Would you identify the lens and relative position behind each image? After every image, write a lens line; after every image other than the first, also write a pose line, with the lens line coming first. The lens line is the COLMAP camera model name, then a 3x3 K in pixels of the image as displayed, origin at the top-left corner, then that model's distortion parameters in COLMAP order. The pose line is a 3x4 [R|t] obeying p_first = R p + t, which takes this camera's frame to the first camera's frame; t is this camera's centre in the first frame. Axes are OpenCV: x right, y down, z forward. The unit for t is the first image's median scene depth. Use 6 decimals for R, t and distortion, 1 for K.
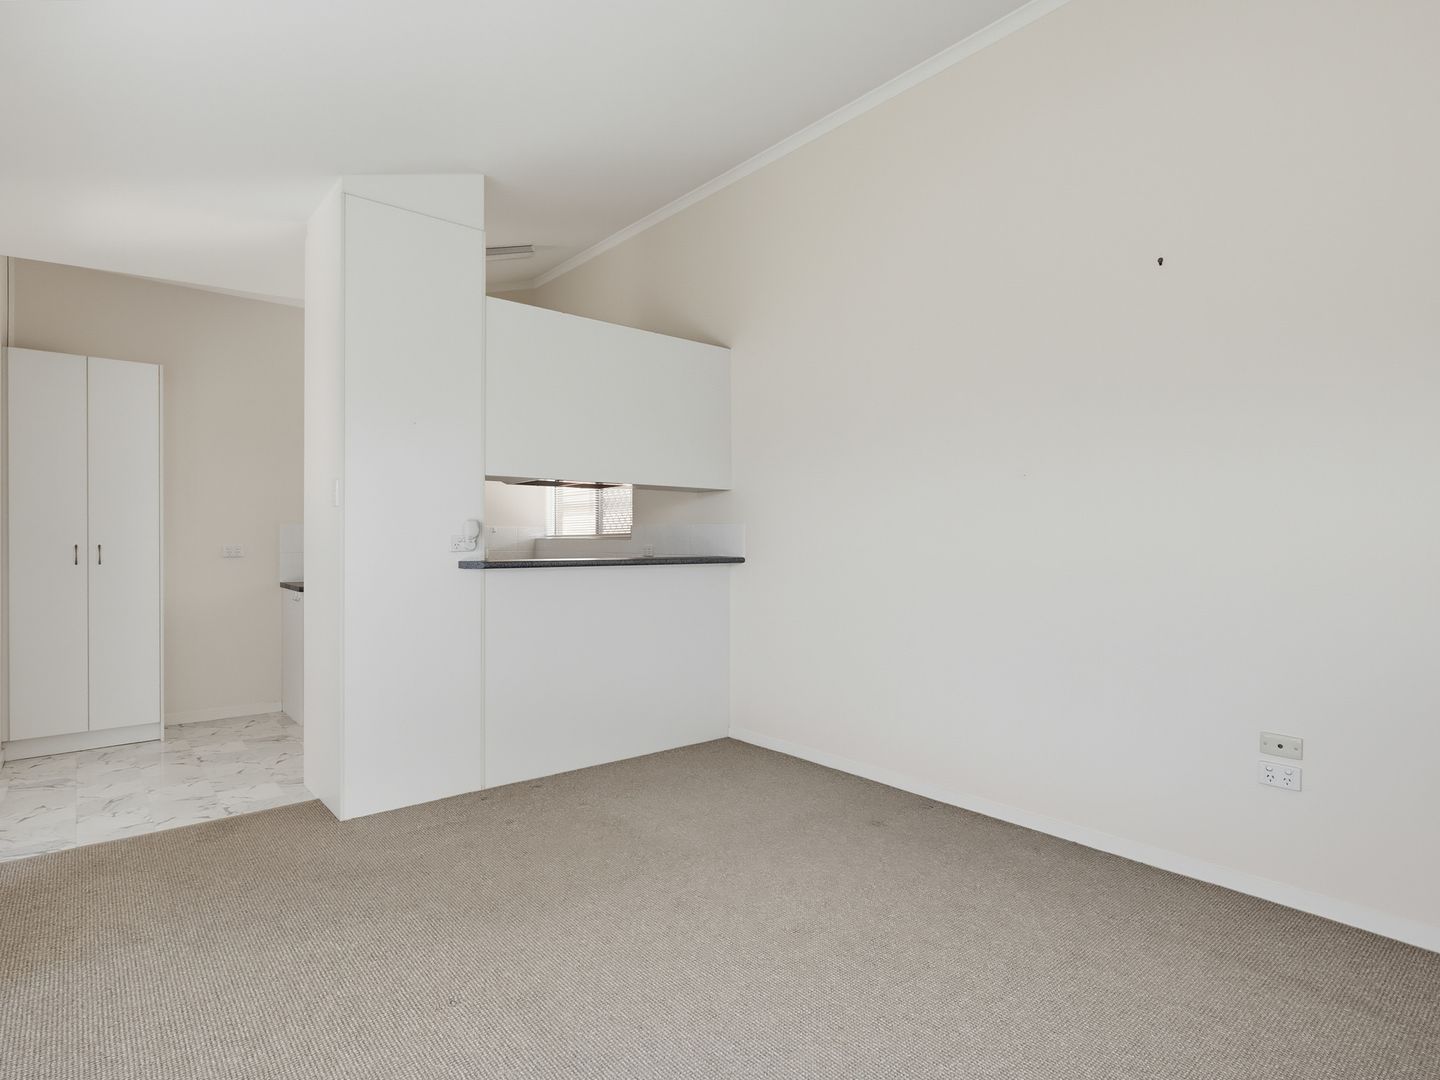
lens RADIAL K [[758.7, 0, 697.9], [0, 758.7, 546.5], [0, 0, 1]] dist [-0.013142, 0.009697]
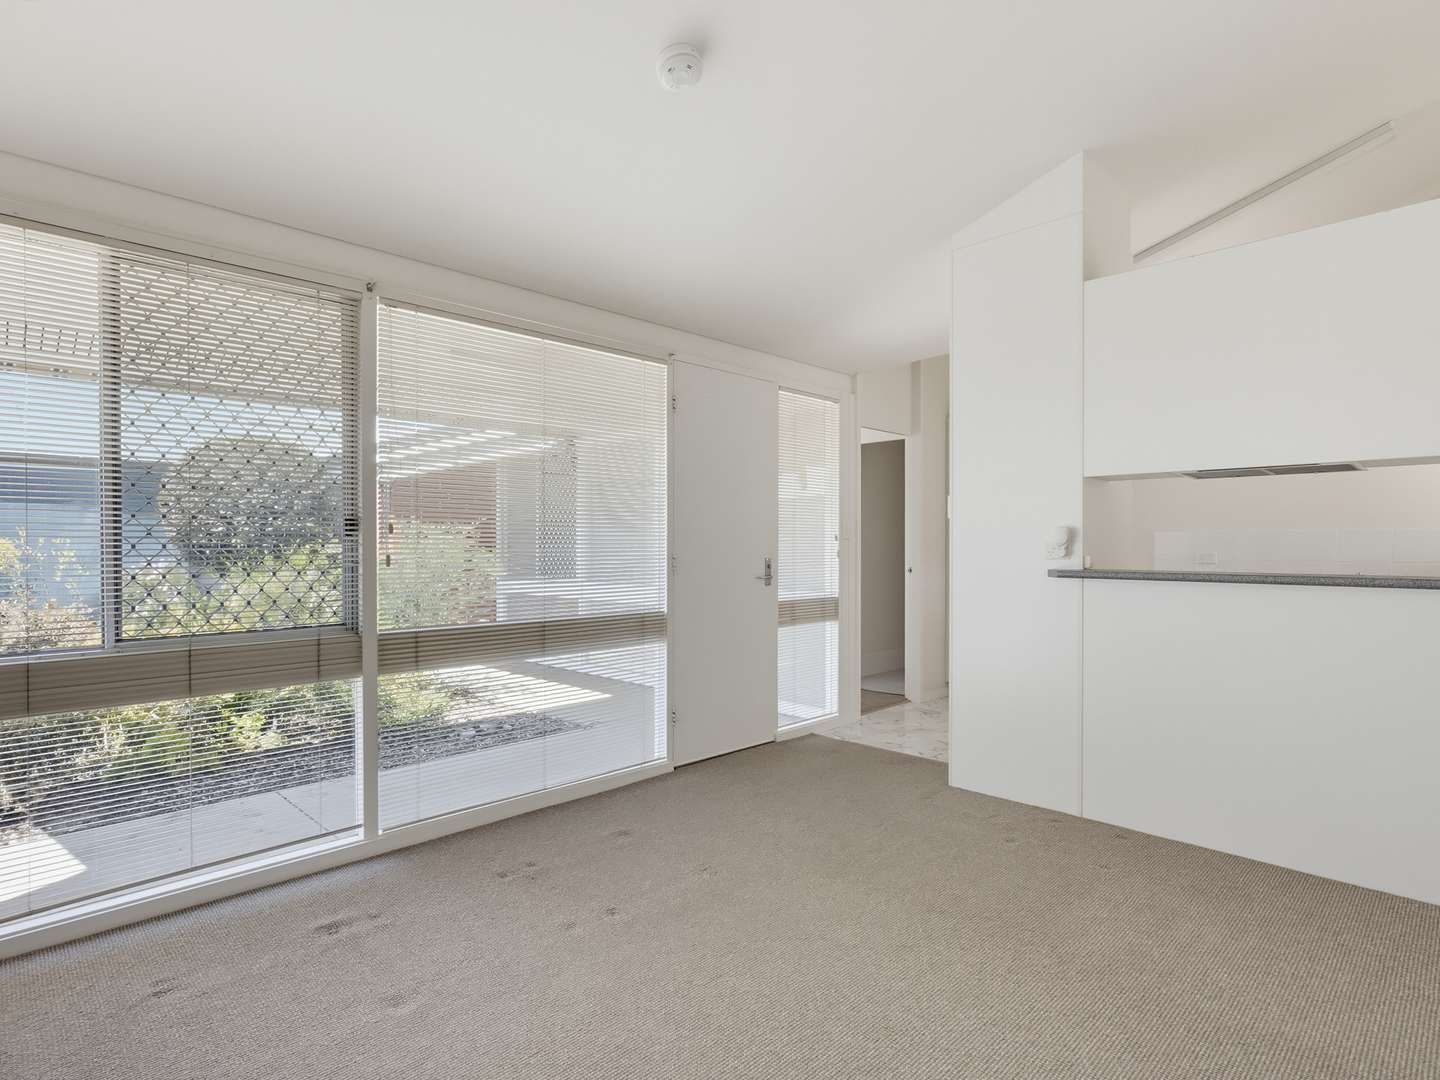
lens RADIAL K [[758.7, 0, 697.9], [0, 758.7, 546.5], [0, 0, 1]] dist [-0.013142, 0.009697]
pose [[0.062782, 0.001164, -0.998027, 0.620241], [-0.004897, 0.999988, 0.000858, -0.007907], [0.998015, 0.004833, 0.062787, 0.483498]]
